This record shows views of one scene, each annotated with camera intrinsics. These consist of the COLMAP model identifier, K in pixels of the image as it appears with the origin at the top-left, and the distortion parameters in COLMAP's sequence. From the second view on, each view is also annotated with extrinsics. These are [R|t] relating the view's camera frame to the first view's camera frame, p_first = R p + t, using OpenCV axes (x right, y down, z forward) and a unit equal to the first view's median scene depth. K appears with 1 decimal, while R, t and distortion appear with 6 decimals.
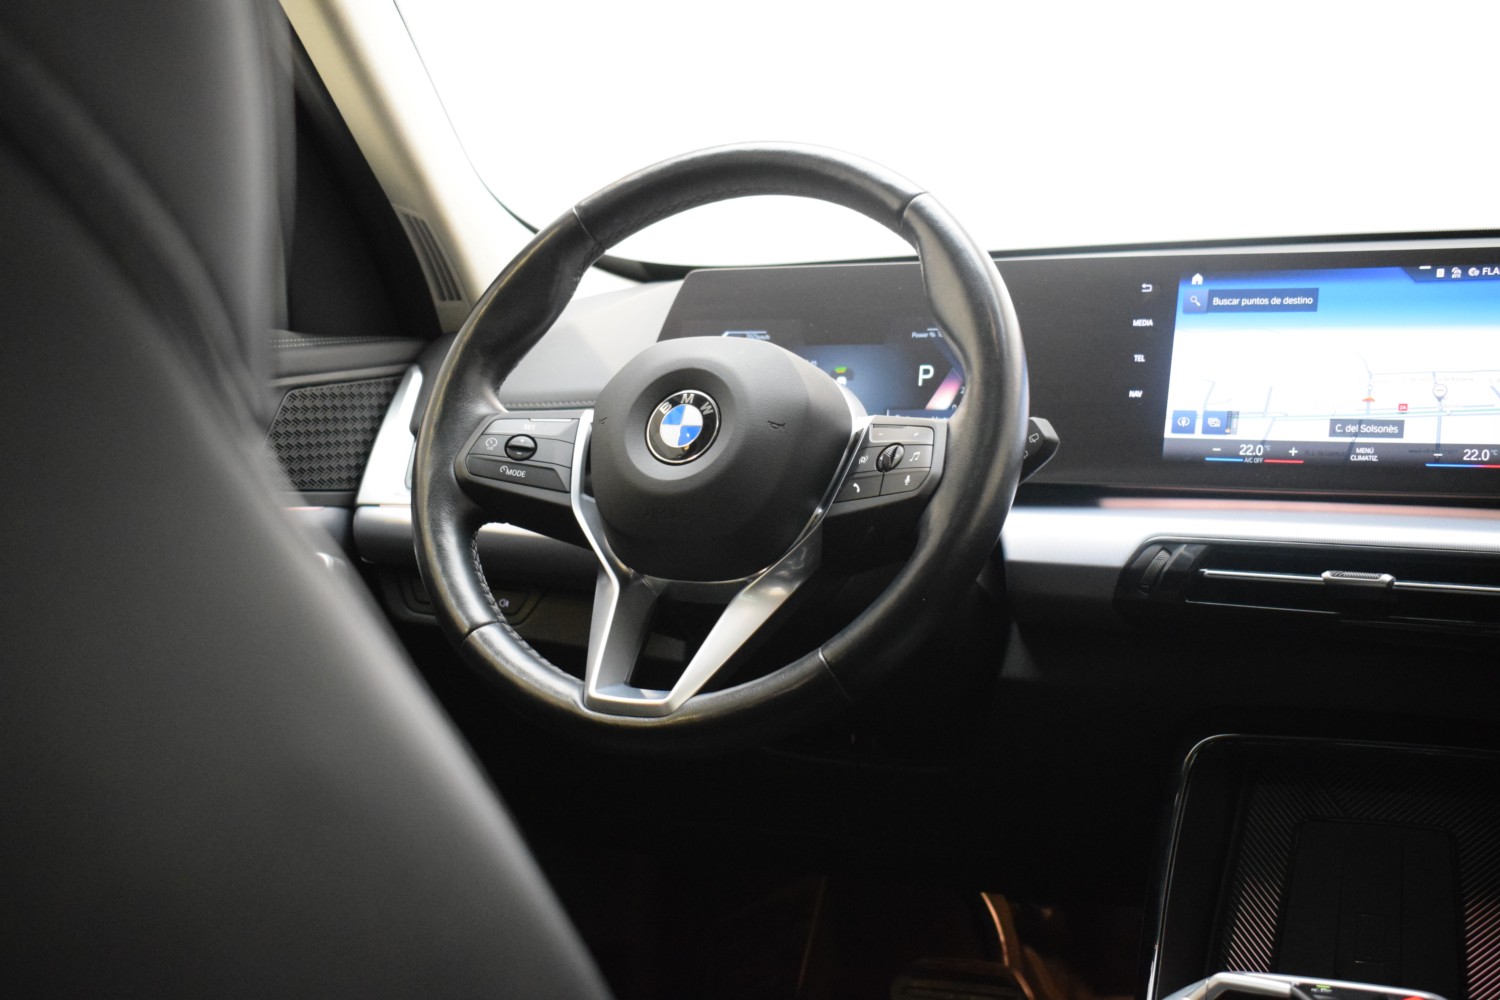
lens RADIAL K [[1823.7, 0, 750.0], [0, 1823.7, 500.0], [0, 0, 1]] dist [-0.048945, 0.004997]
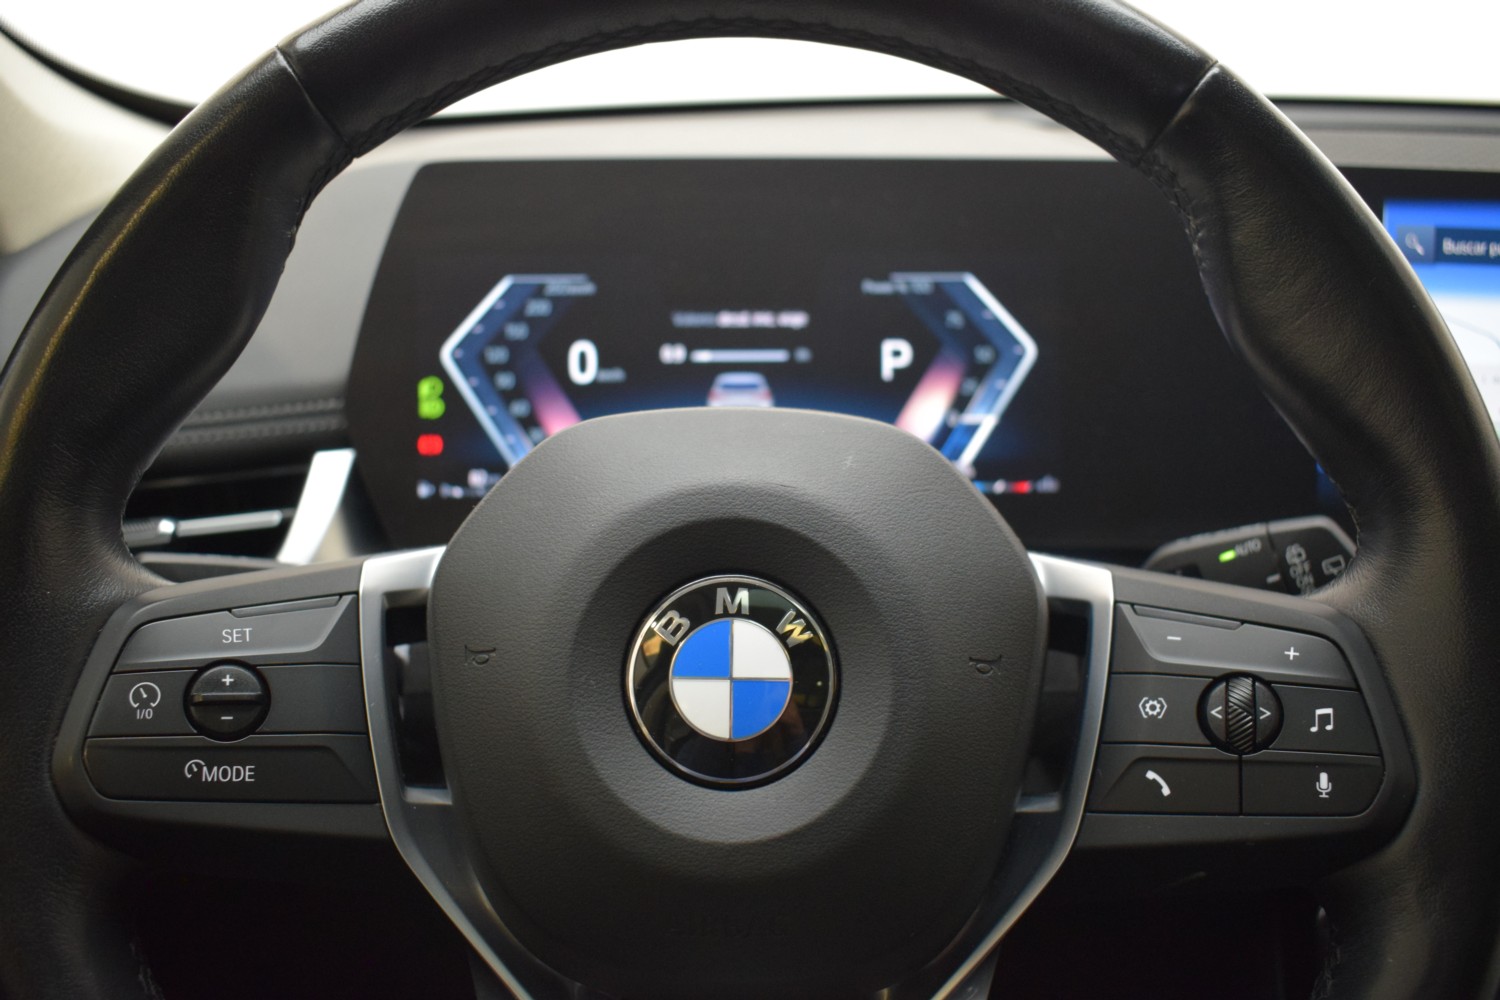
lens RADIAL K [[1290.3, 0, 750.0], [0, 1290.3, 500.0], [0, 0, 1]] dist [-0.086218, 0.006738]
pose [[0.904600, -0.113495, 0.410874, -0.132676], [0.024413, 0.976114, 0.215882, -0.127884], [-0.425562, -0.185257, 0.885764, 0.726535]]
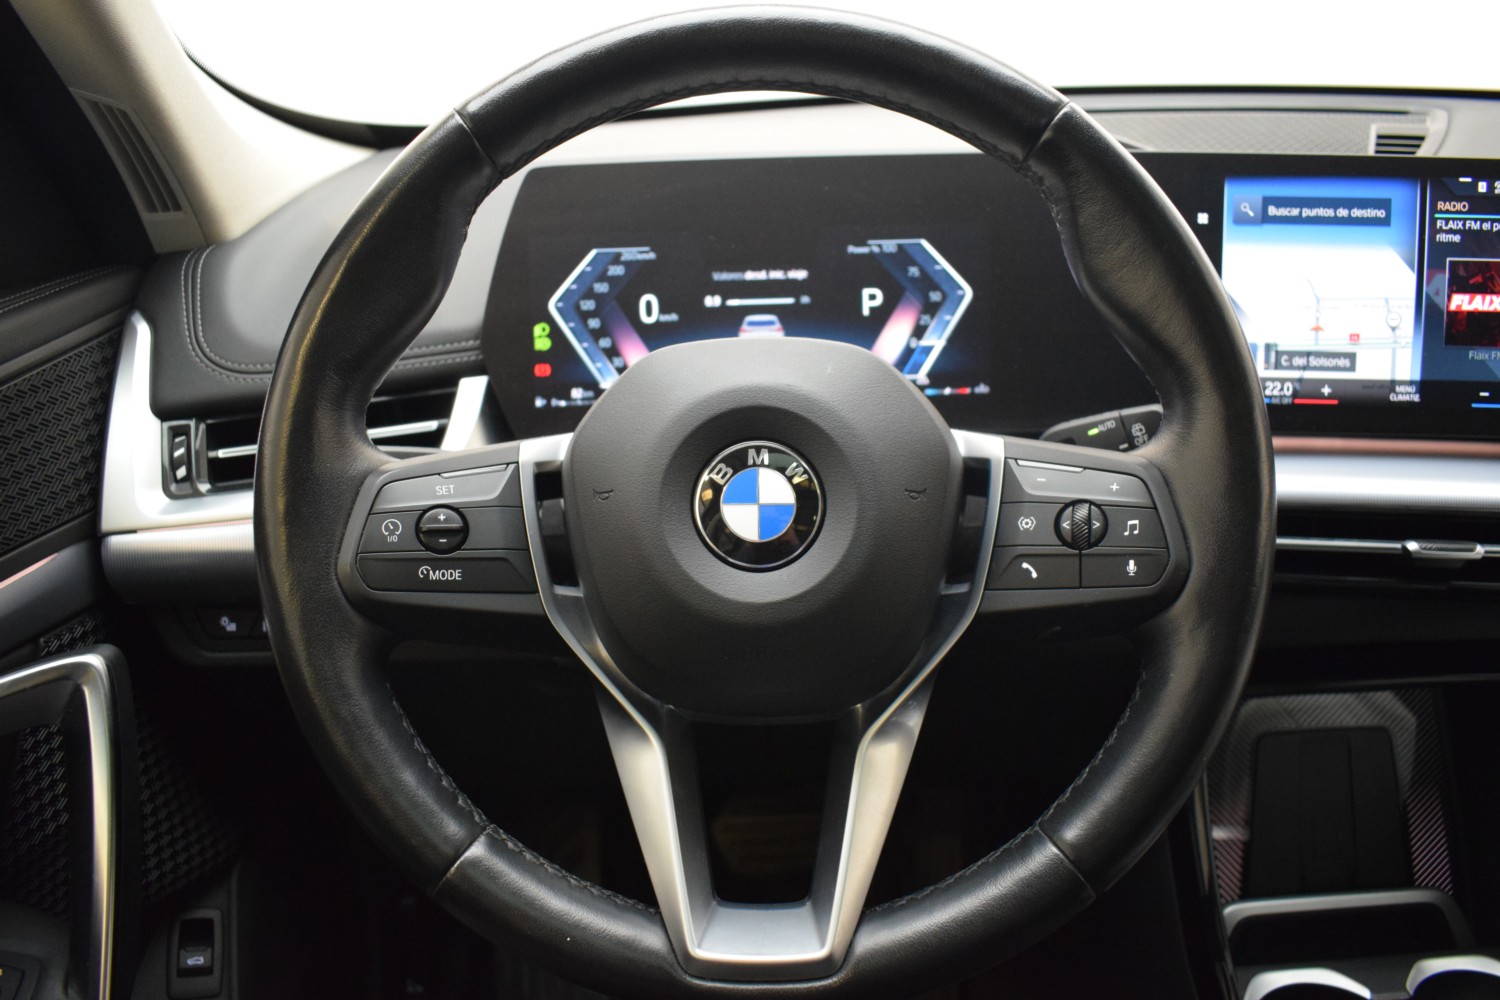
lens RADIAL K [[1129.3, 0, 750.0], [0, 1129.3, 500.0], [0, 0, 1]] dist [-0.088703, 0.005183]
pose [[0.910316, -0.159751, 0.381843, -0.176584], [0.050112, 0.958269, 0.281441, -0.142432], [-0.410869, -0.237065, 0.880333, 0.628261]]
